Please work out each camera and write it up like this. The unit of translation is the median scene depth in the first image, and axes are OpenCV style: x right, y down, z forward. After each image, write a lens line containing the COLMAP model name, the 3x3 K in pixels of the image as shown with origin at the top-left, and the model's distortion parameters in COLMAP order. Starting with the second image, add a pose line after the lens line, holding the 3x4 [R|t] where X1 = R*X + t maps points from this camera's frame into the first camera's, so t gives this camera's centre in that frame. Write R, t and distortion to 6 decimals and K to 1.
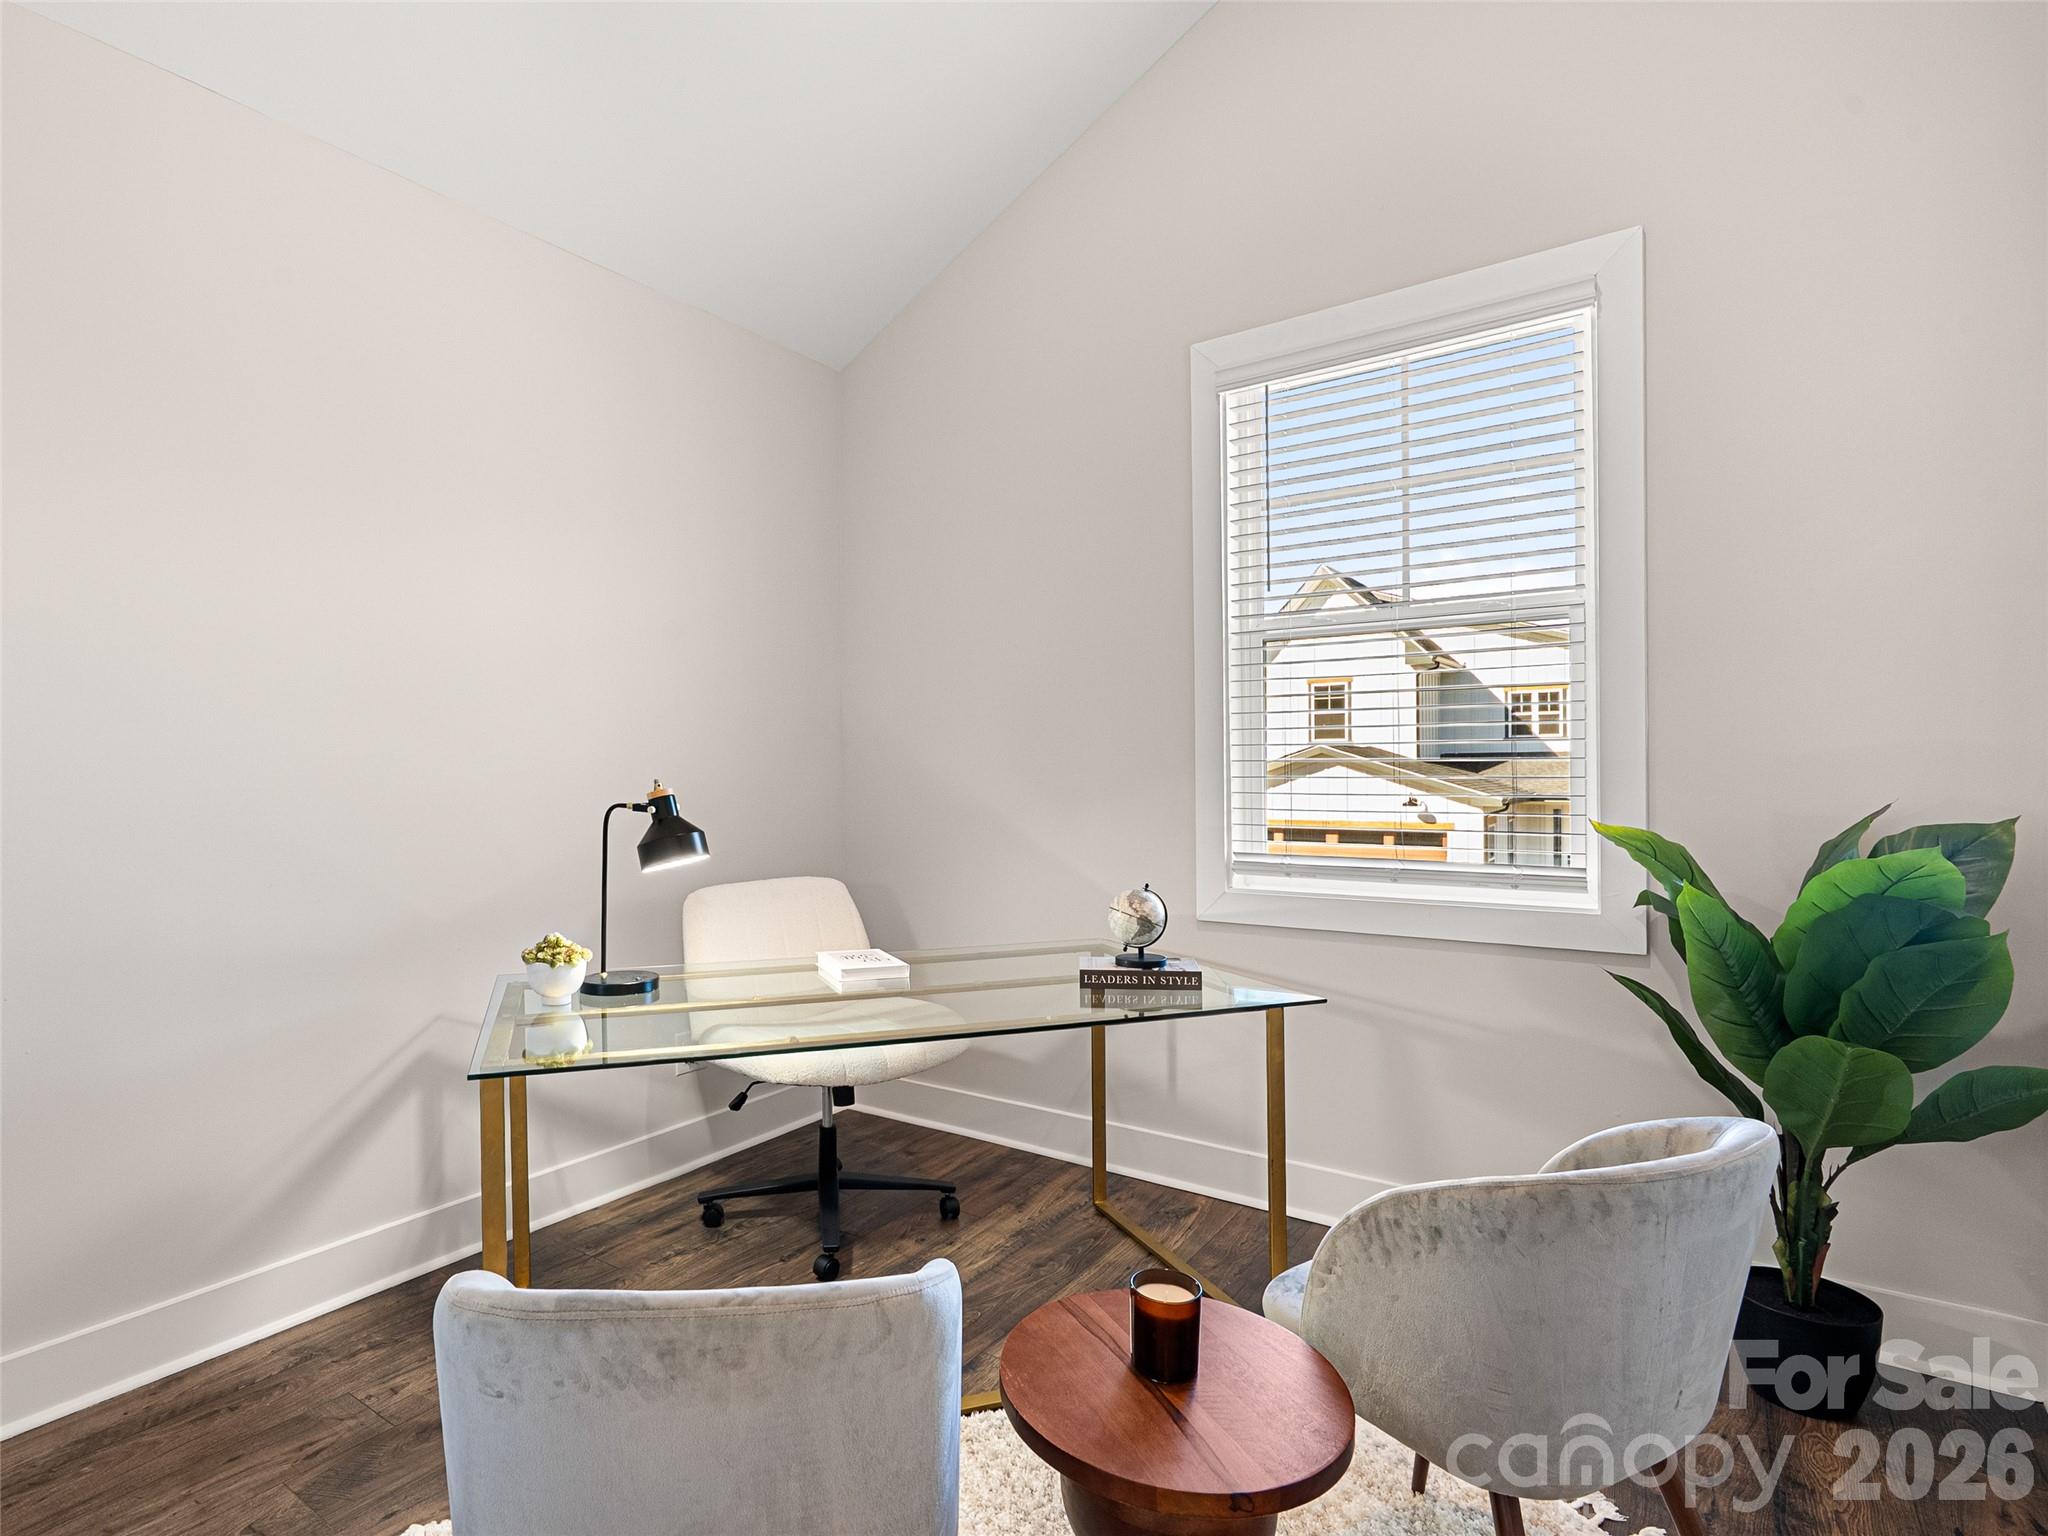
lens RADIAL K [[1045.8, 0, 1000.3], [0, 1045.8, 760.6], [0, 0, 1]] dist [0.000111, 0.000284]
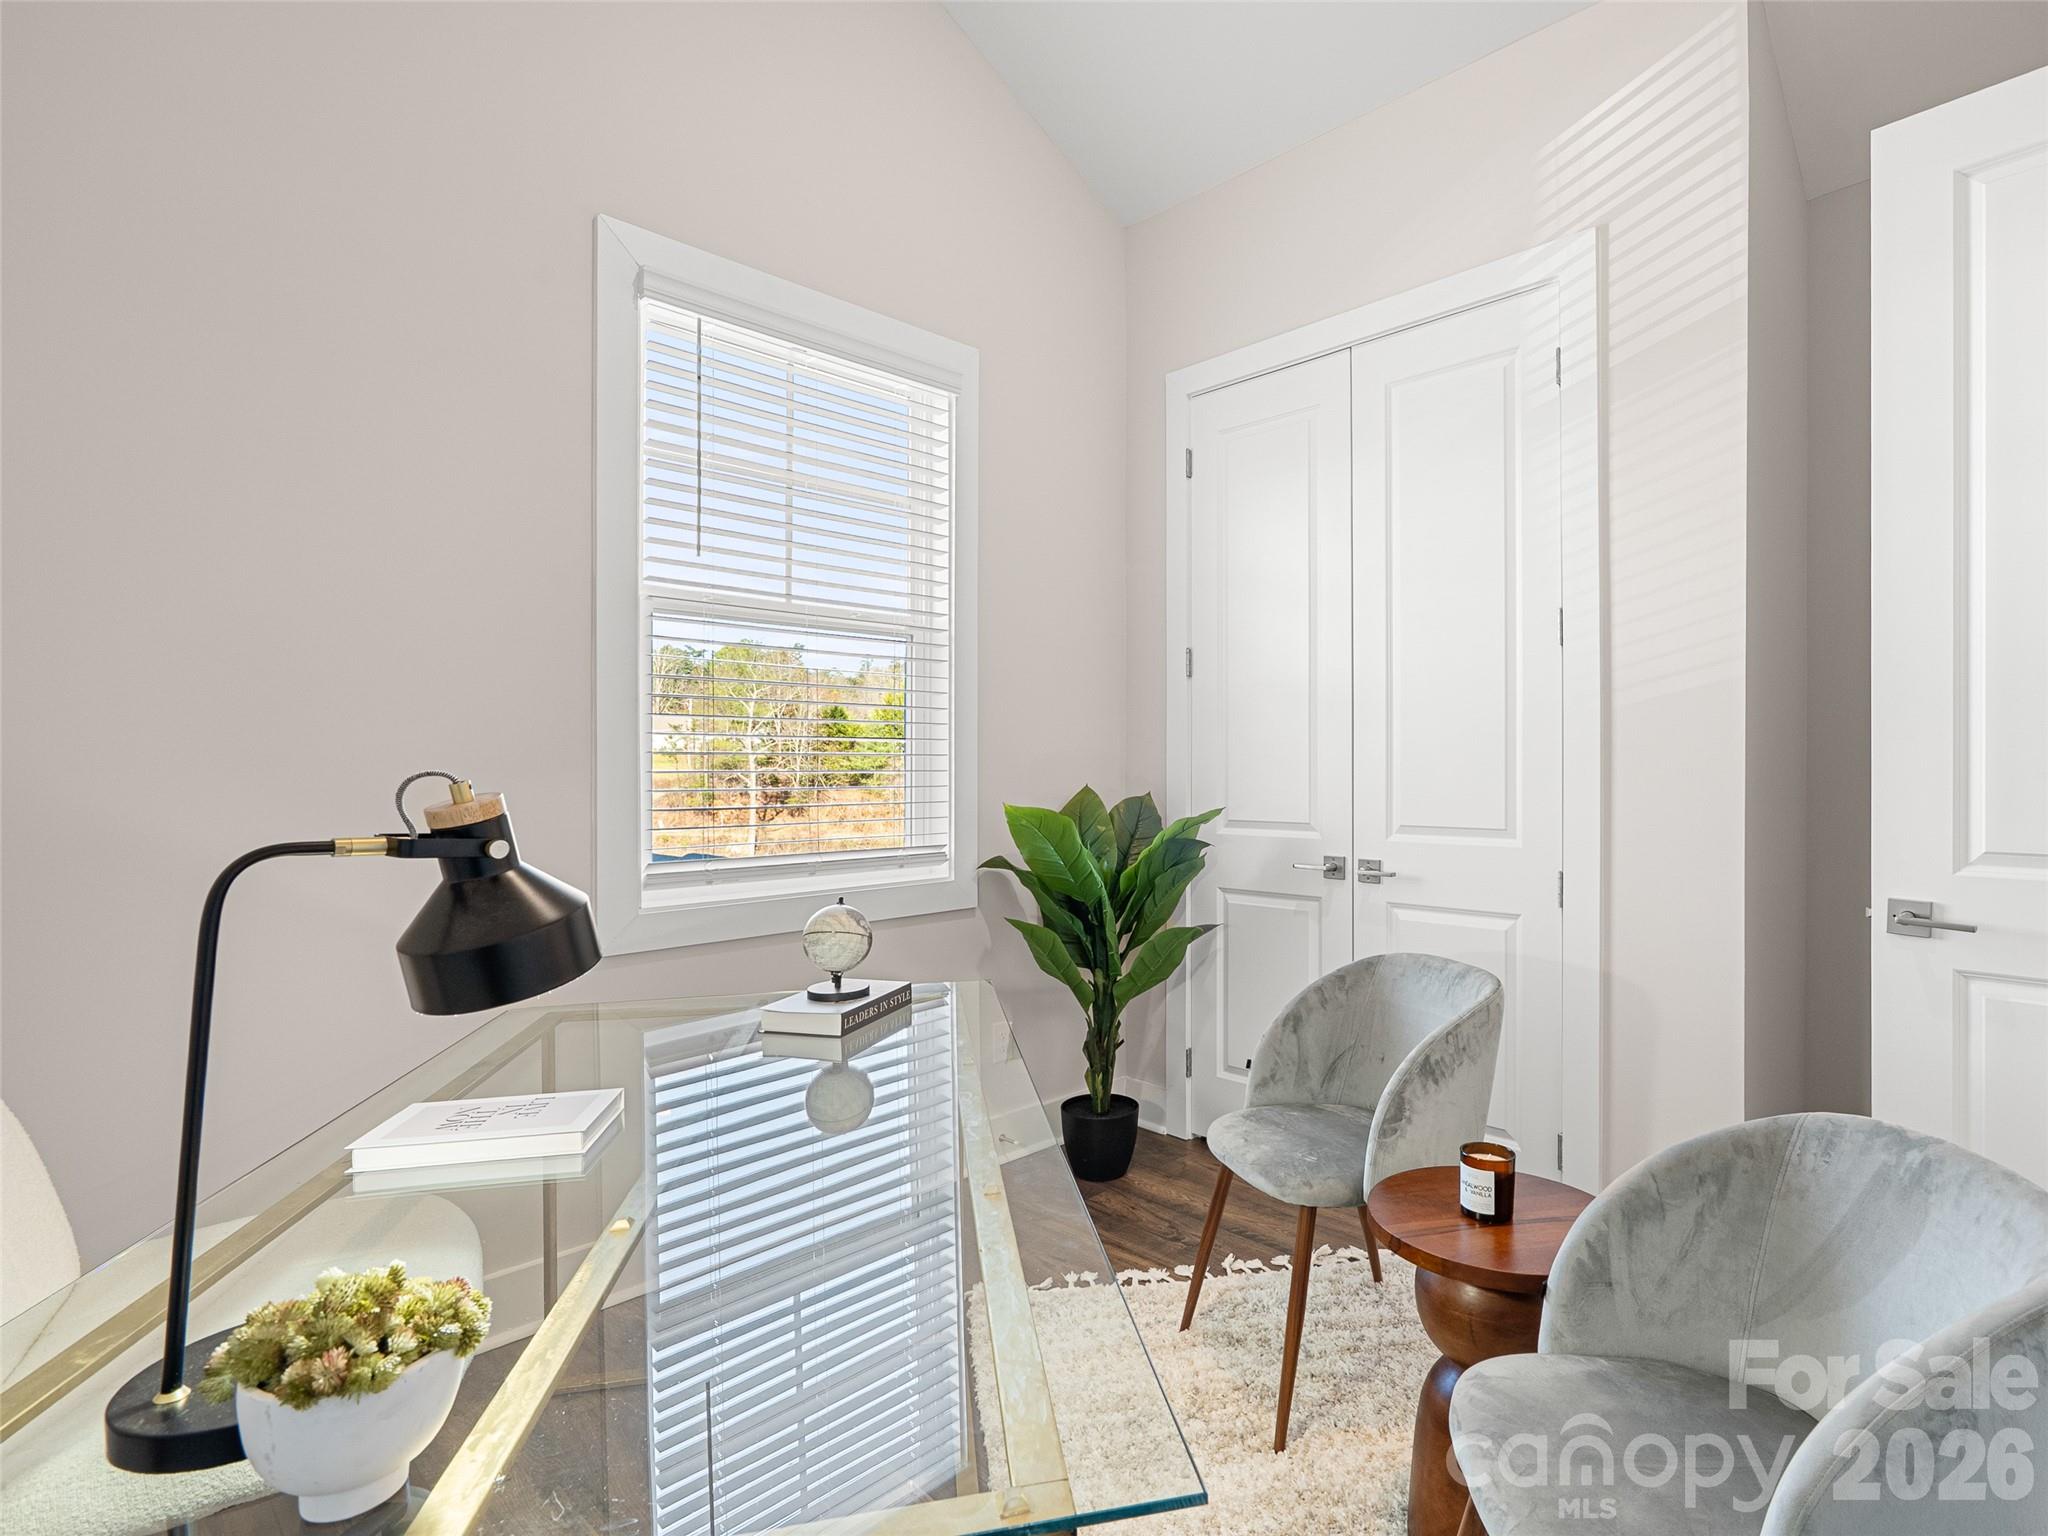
lens RADIAL K [[1045.8, 0, 1000.3], [0, 1045.8, 760.6], [0, 0, 1]] dist [0.000111, 0.000284]
pose [[0.190409, 0.012171, 0.981629, -0.638666], [-0.000058, 0.999923, -0.012387, 0.019169], [-0.981705, 0.002302, 0.190395, 0.701556]]
